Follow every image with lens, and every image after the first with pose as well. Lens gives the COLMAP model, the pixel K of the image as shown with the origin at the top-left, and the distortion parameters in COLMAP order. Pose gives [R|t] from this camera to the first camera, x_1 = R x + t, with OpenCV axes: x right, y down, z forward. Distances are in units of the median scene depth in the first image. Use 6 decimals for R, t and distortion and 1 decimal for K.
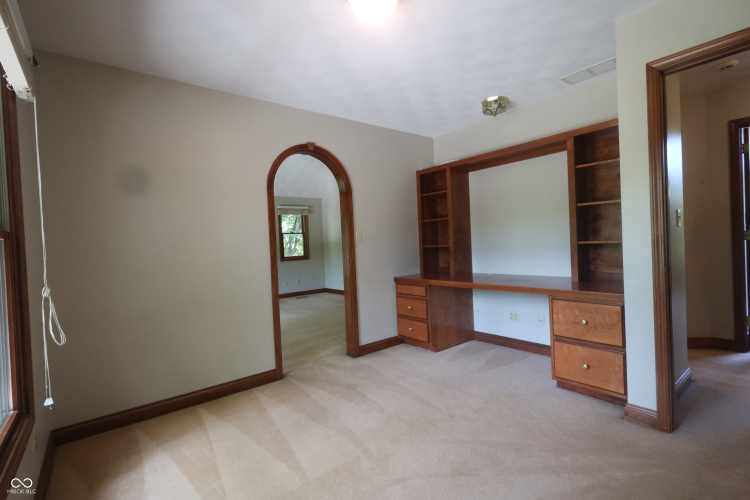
lens RADIAL K [[346.4, 0, 375.0], [0, 346.4, 250.0], [0, 0, 1]] dist [0.006041, 0.000334]
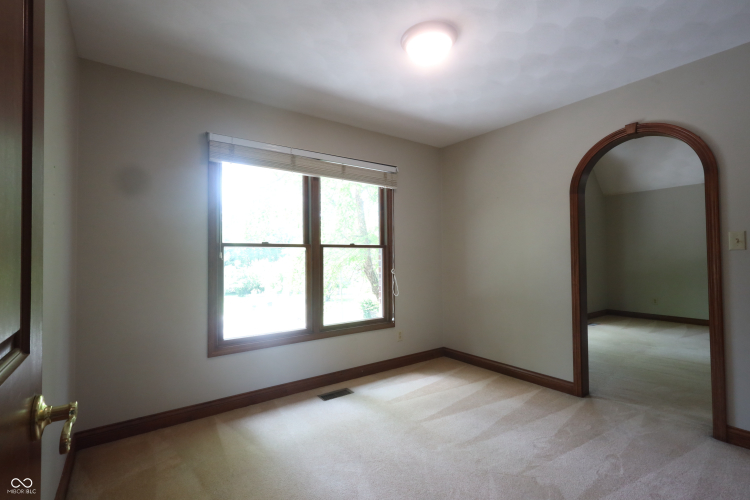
lens RADIAL K [[346.4, 0, 375.0], [0, 346.4, 250.0], [0, 0, 1]] dist [0.006041, 0.000334]
pose [[-0.037781, 0.029195, -0.998860, 0.778267], [-0.009655, 0.999516, 0.029579, -0.049825], [0.999239, 0.010762, -0.037480, 0.563477]]
